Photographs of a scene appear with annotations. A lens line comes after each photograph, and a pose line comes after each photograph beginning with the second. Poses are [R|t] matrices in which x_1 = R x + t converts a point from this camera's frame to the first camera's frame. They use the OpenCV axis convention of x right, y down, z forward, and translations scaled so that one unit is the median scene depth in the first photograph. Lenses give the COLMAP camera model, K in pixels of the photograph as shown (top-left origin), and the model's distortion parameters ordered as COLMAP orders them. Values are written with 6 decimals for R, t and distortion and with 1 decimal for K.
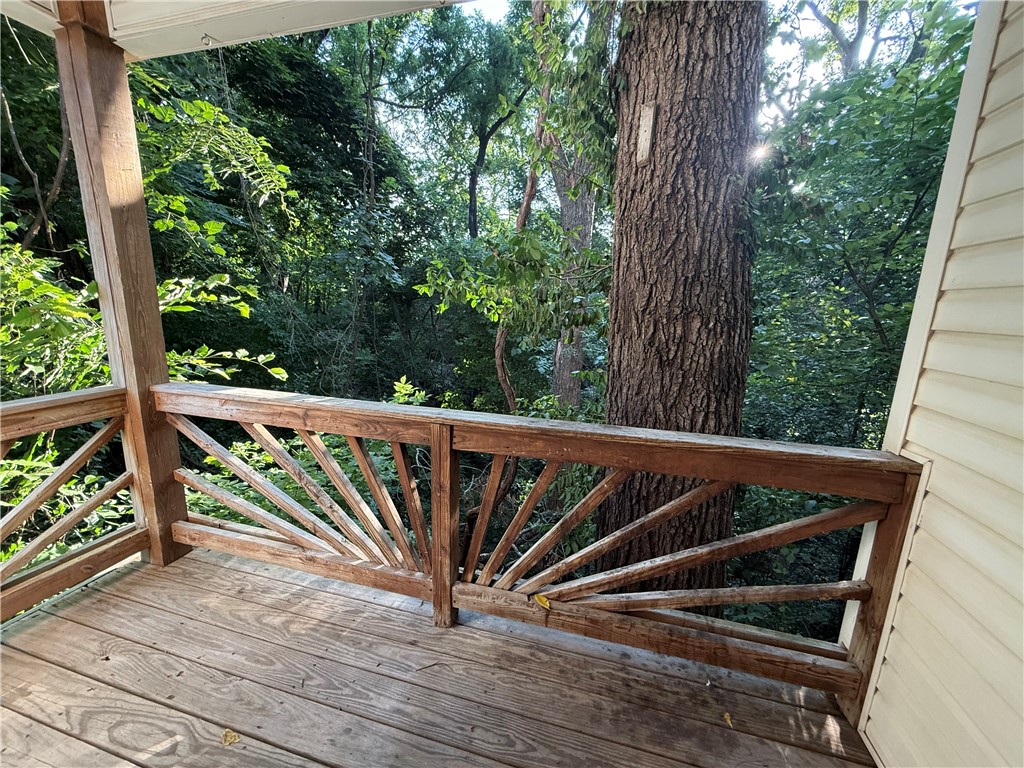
lens RADIAL K [[410.9, 0, 514.0], [0, 410.9, 383.6], [0, 0, 1]] dist [-0.002040, 0.001082]
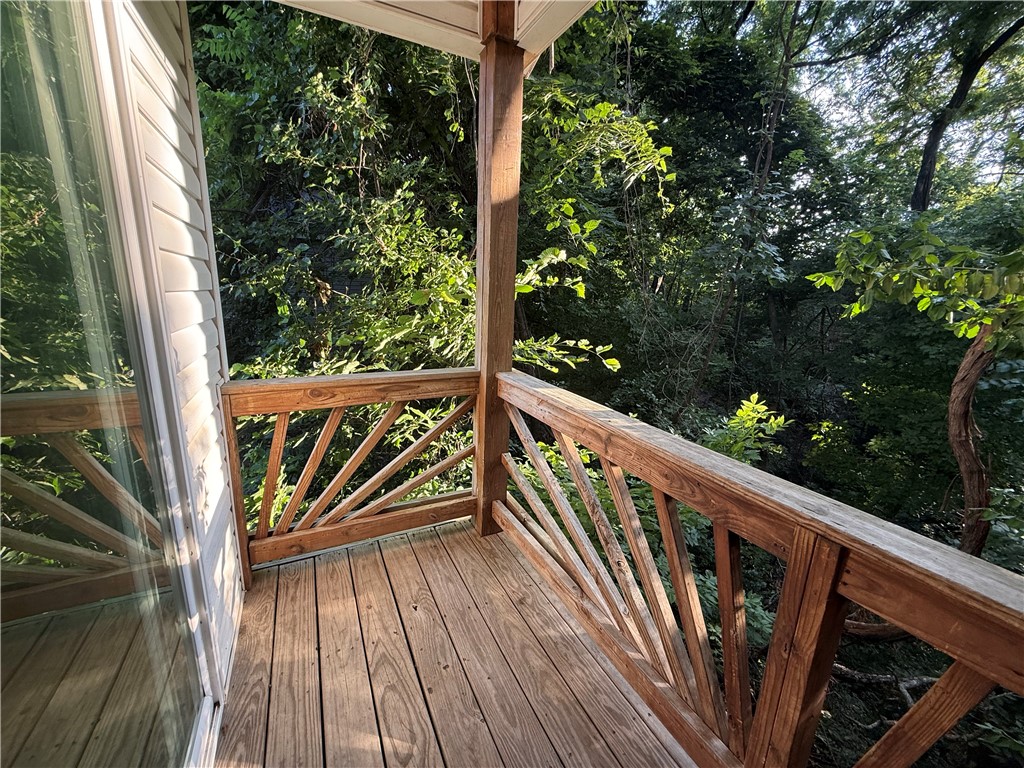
lens RADIAL K [[410.9, 0, 510.7], [0, 410.9, 383.5], [0, 0, 1]] dist [-0.002040, 0.001082]
pose [[0.668759, 0.163021, -0.725387, -0.044290], [-0.163637, 0.984014, 0.070281, -0.027101], [0.725248, 0.071699, 0.684744, 0.168450]]
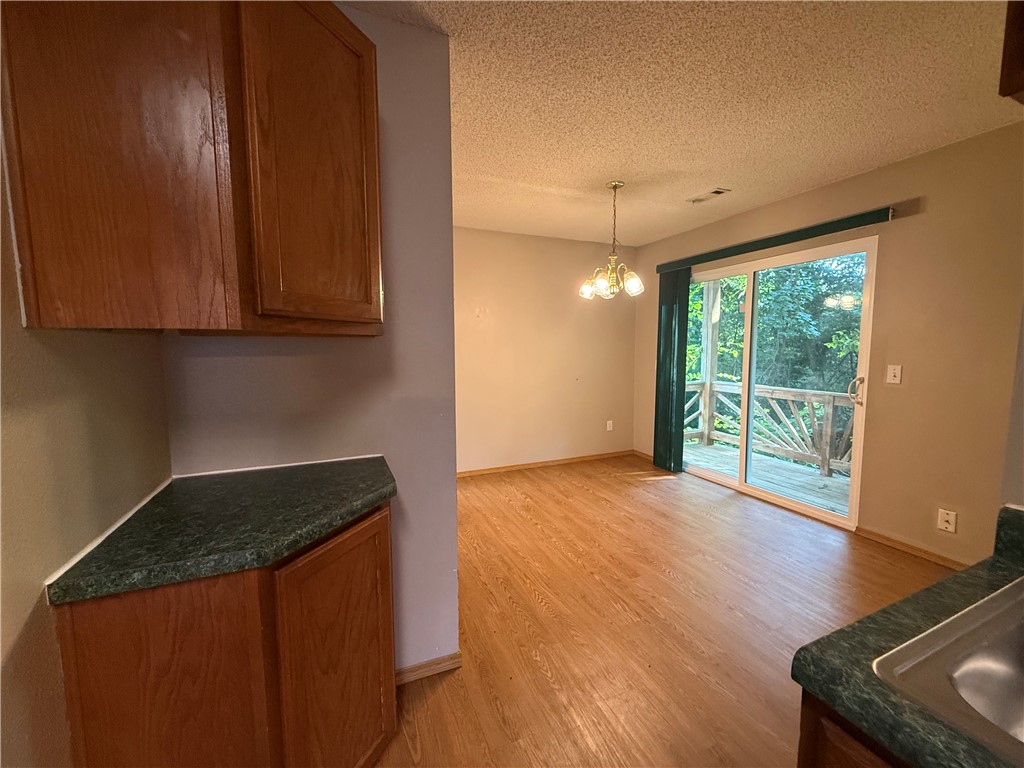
lens RADIAL K [[410.9, 0, 507.8], [0, 410.9, 381.0], [0, 0, 1]] dist [-0.002040, 0.001082]
pose [[0.617415, 0.037284, -0.785754, 0.310449], [-0.127630, 0.990389, -0.053293, 0.199676], [0.776215, 0.133189, 0.616239, -1.141897]]
